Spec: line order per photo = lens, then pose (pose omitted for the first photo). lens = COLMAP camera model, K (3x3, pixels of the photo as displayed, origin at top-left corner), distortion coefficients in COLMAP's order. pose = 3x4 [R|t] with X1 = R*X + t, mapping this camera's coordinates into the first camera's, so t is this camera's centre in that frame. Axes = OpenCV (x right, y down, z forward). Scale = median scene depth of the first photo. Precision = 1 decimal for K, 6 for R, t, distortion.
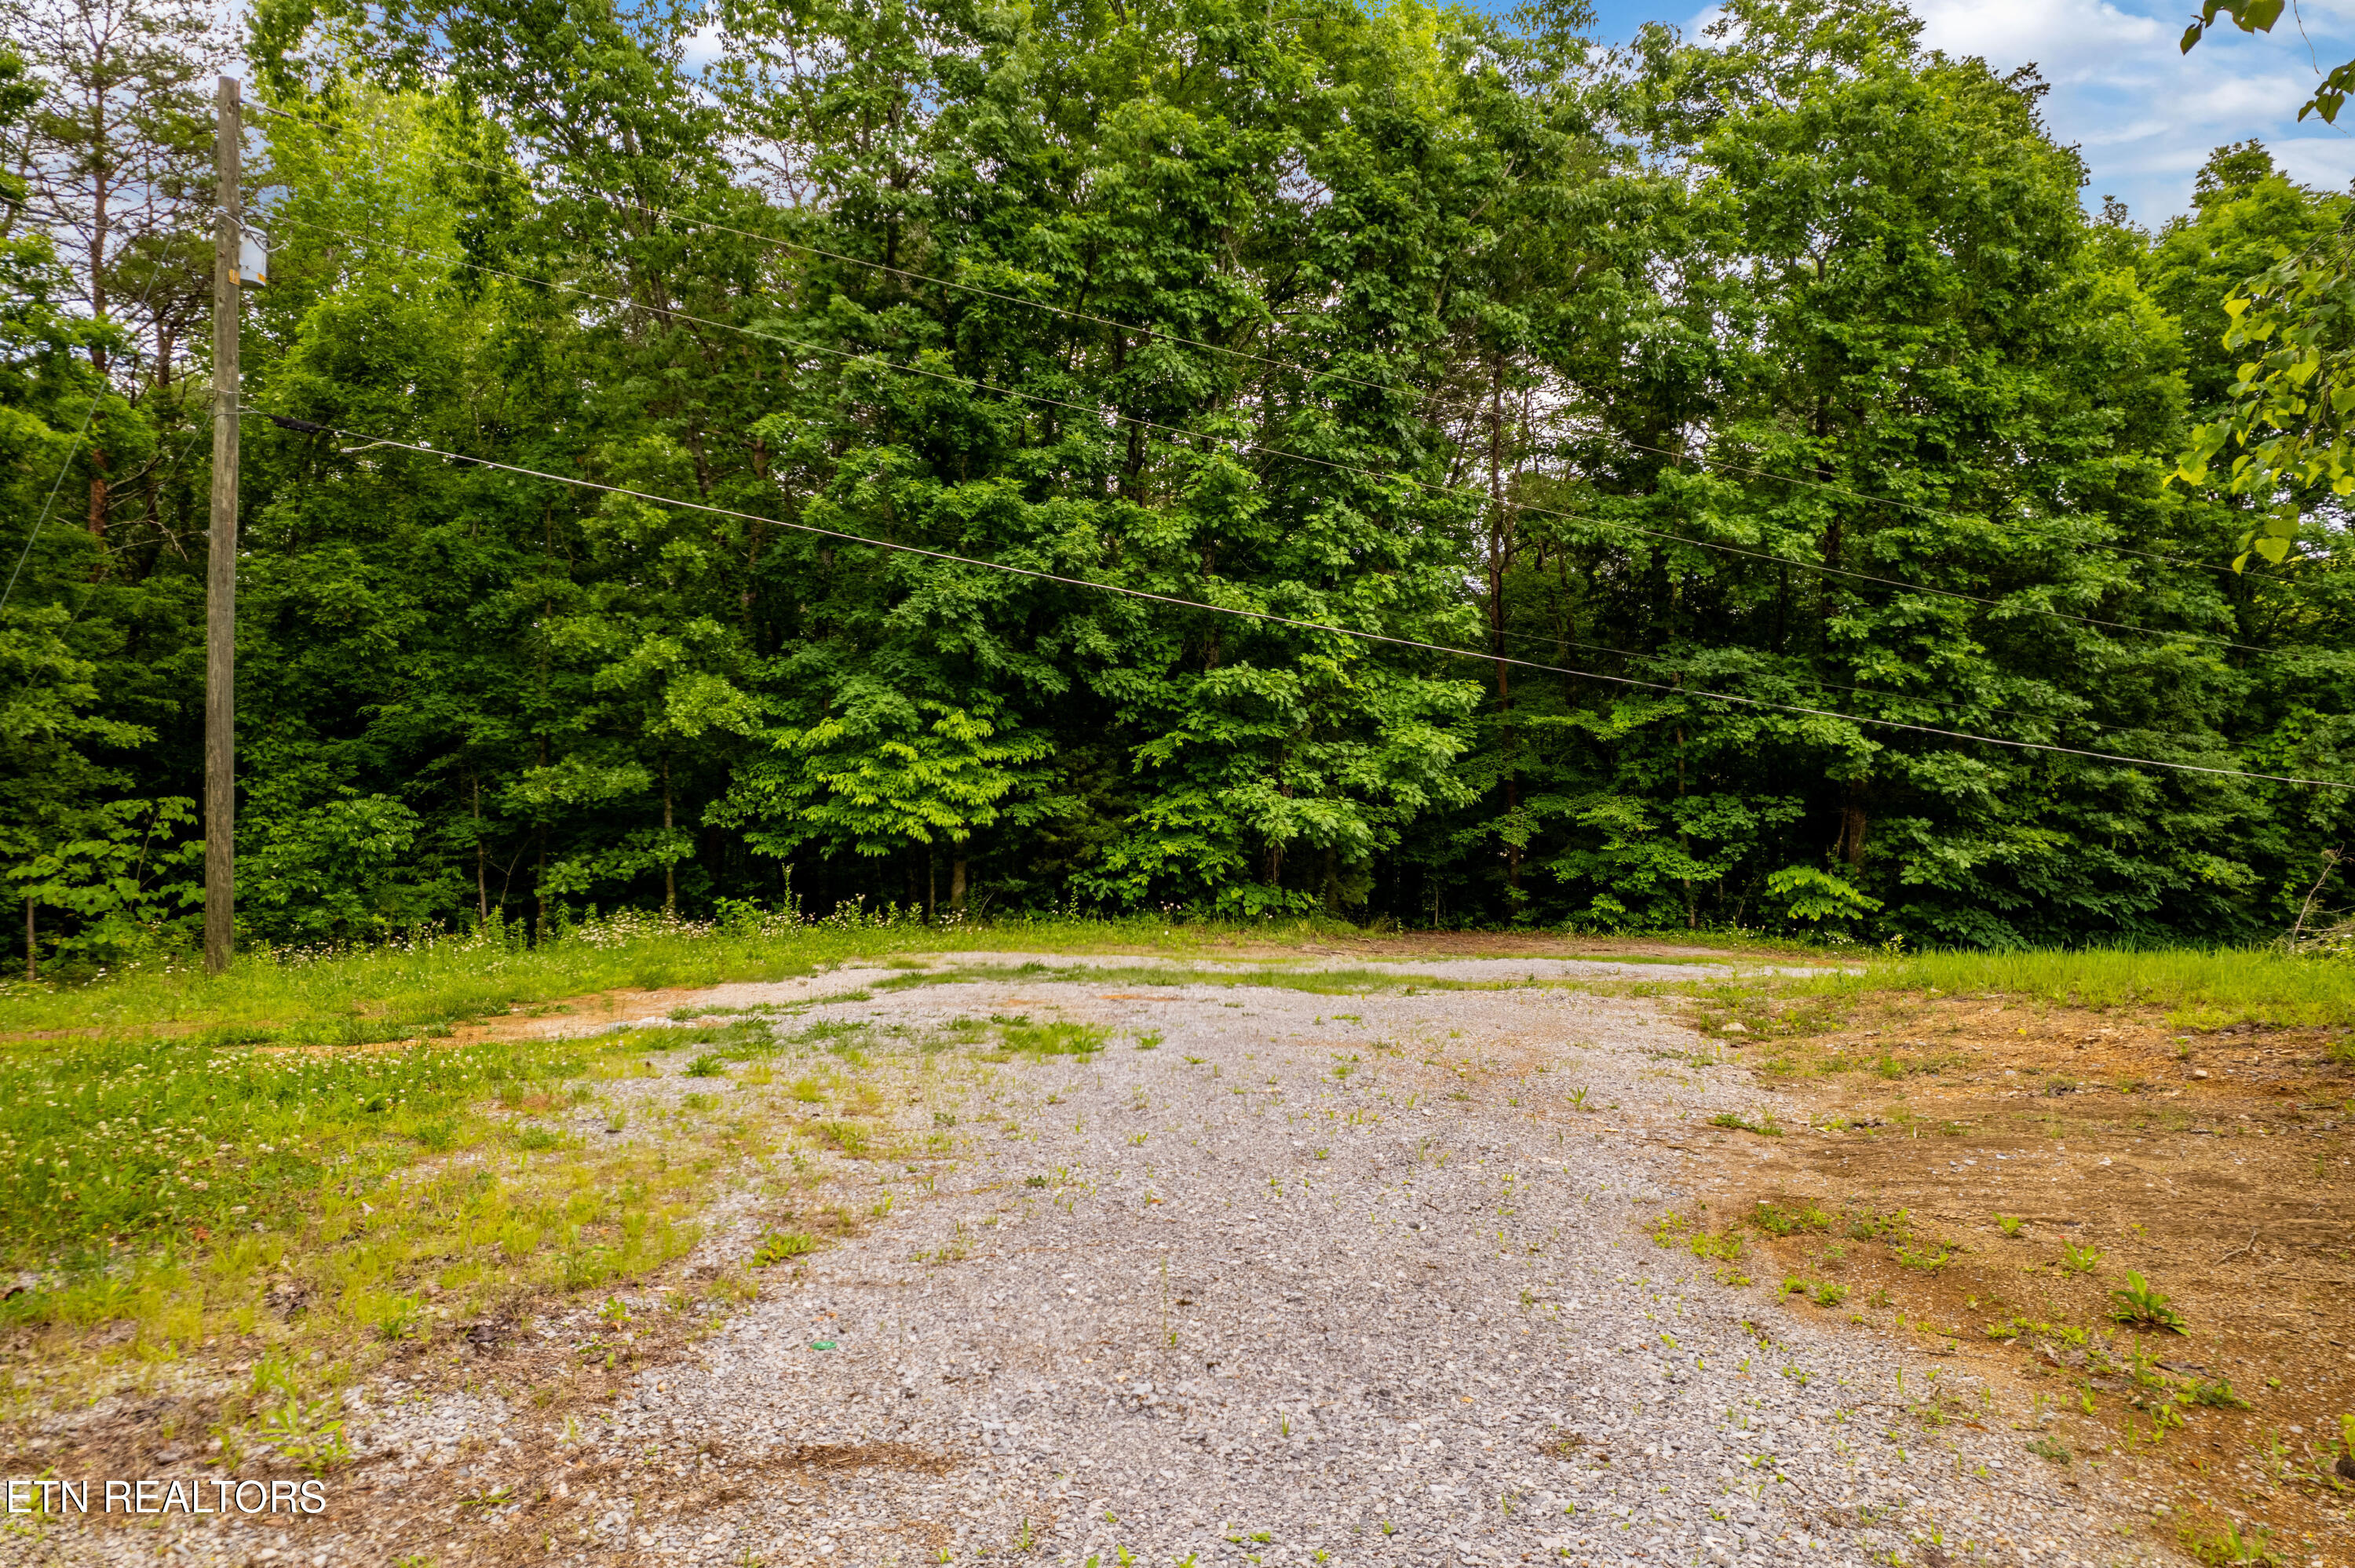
lens RADIAL K [[1508.5, 0, 1177.0], [0, 1508.5, 780.3], [0, 0, 1]] dist [-0.078271, 0.068585]
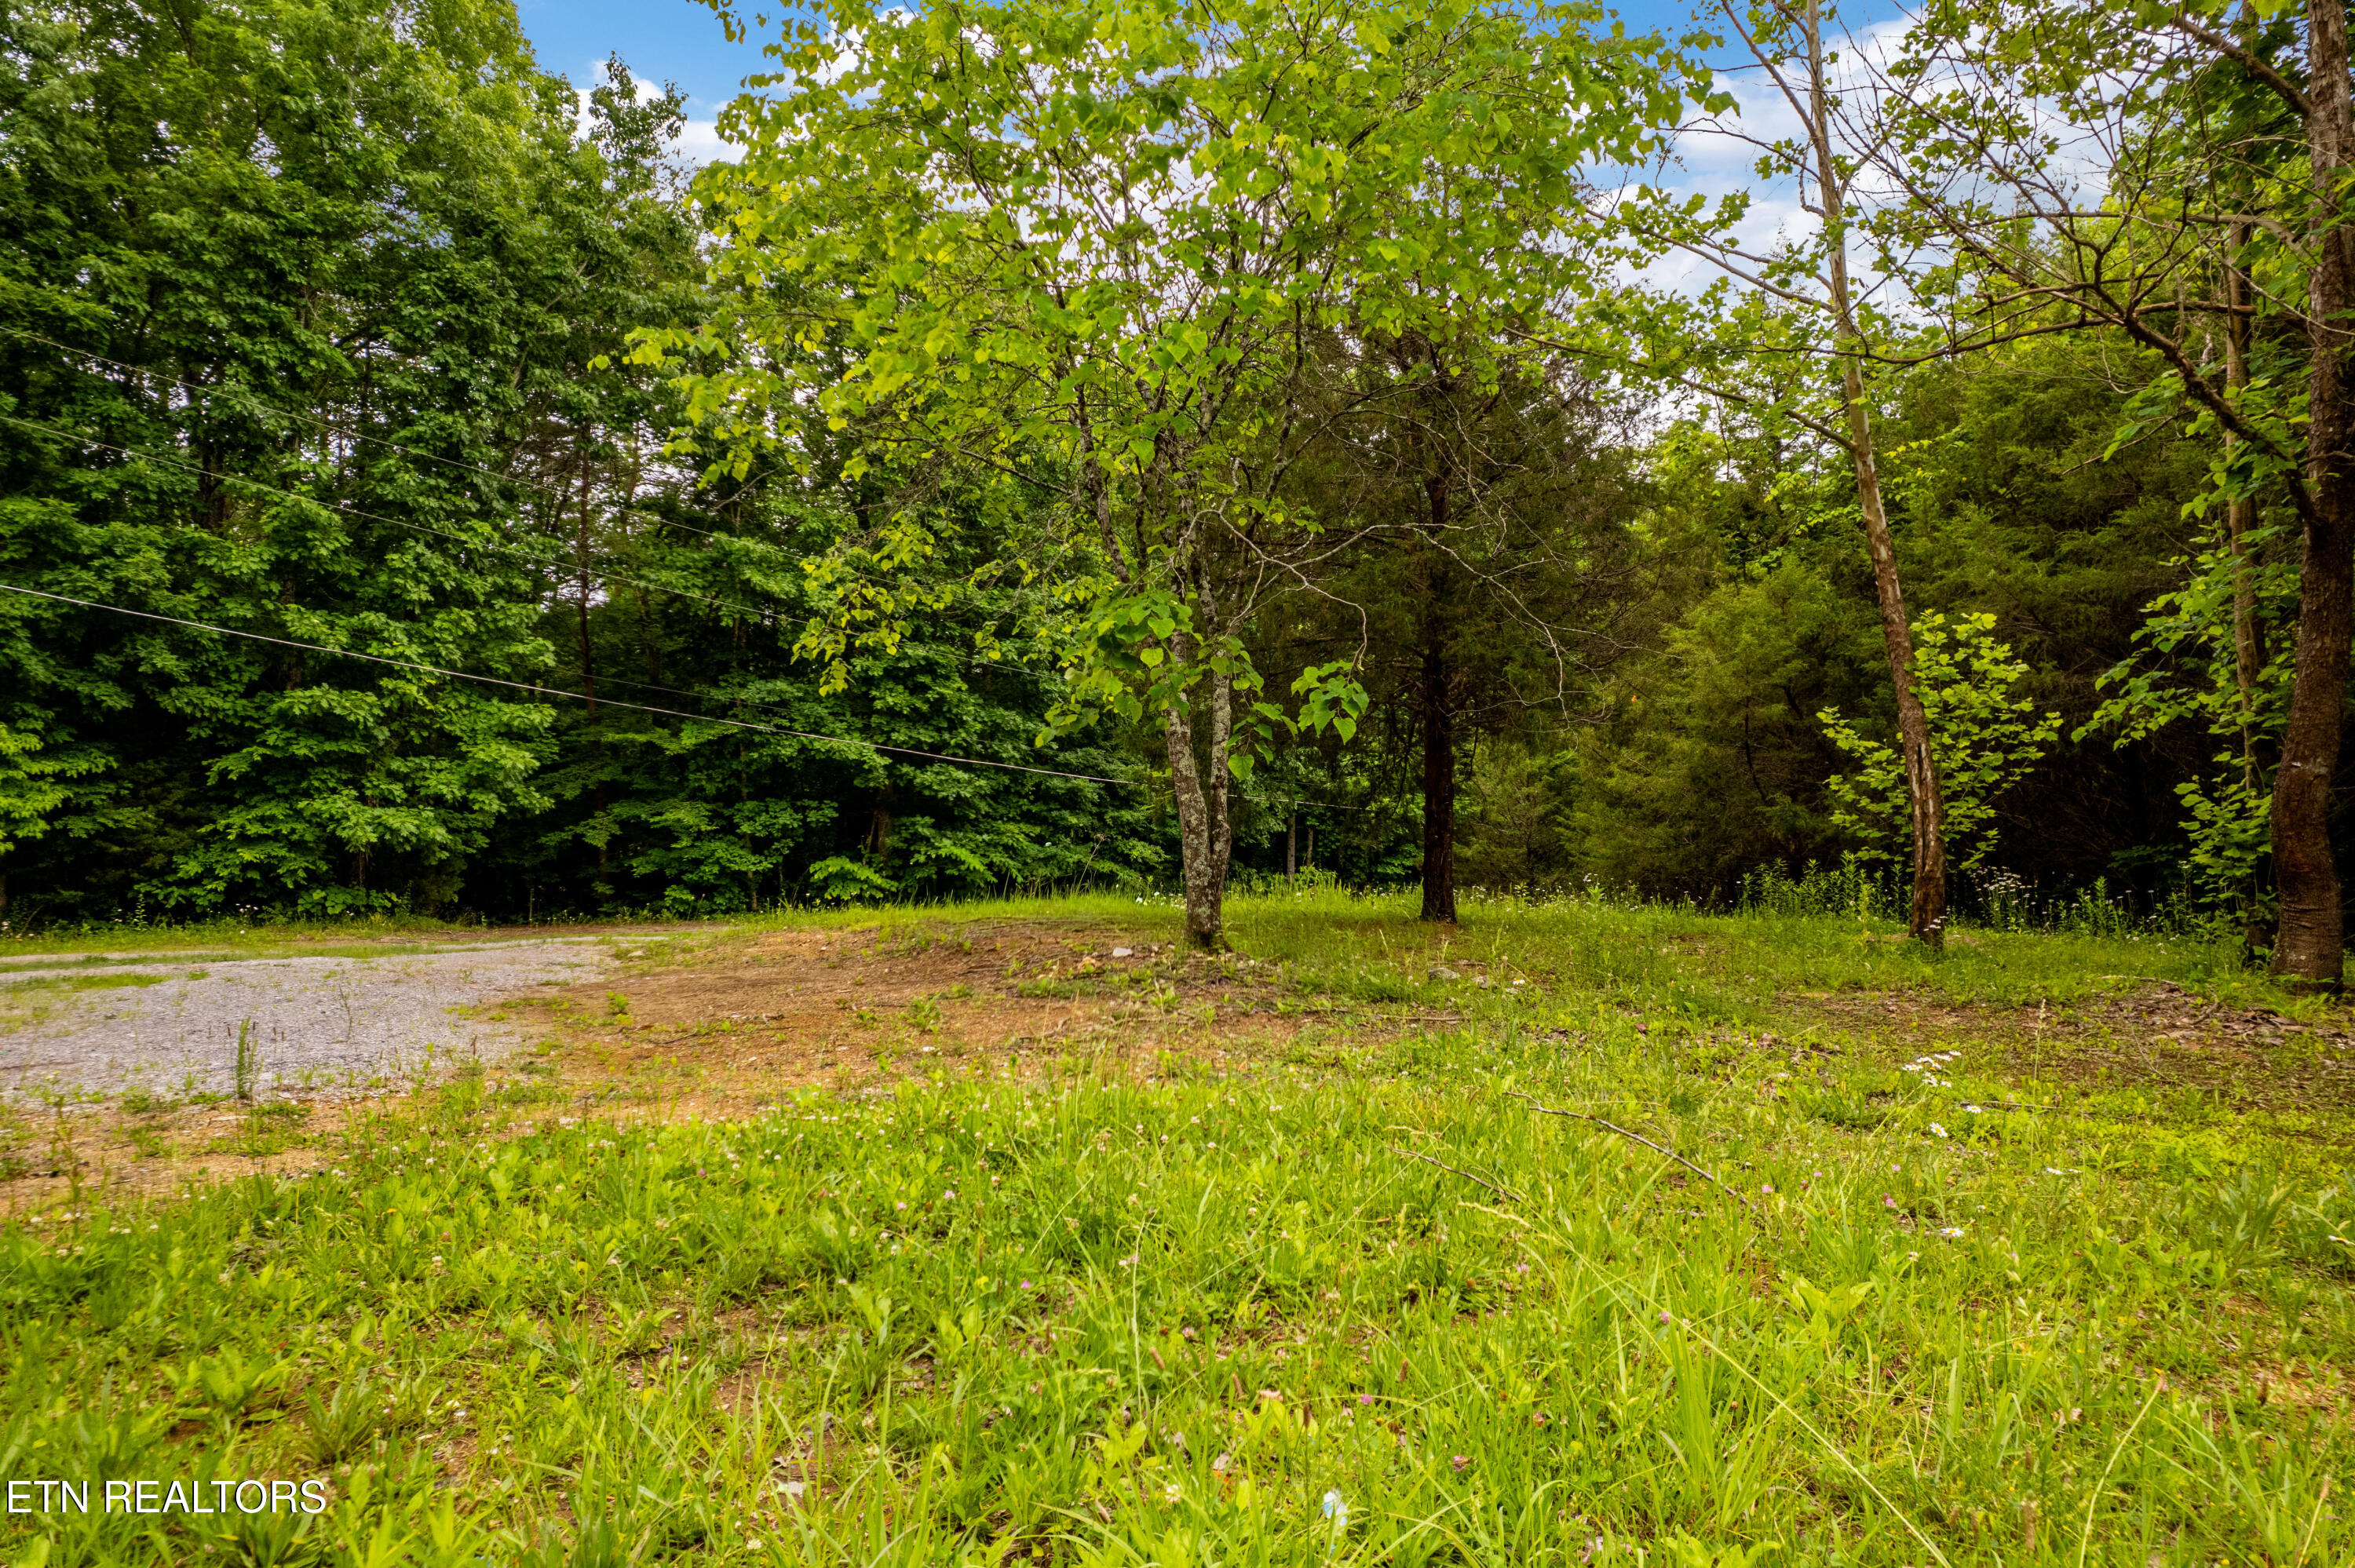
lens RADIAL K [[1508.5, 0, 1184.2], [0, 1508.5, 786.3], [0, 0, 1]] dist [-0.078271, 0.068585]
pose [[0.854543, -0.005624, 0.519350, 0.018774], [0.004142, 0.999983, 0.004013, -0.005558], [-0.519364, -0.001278, 0.854552, -0.243275]]
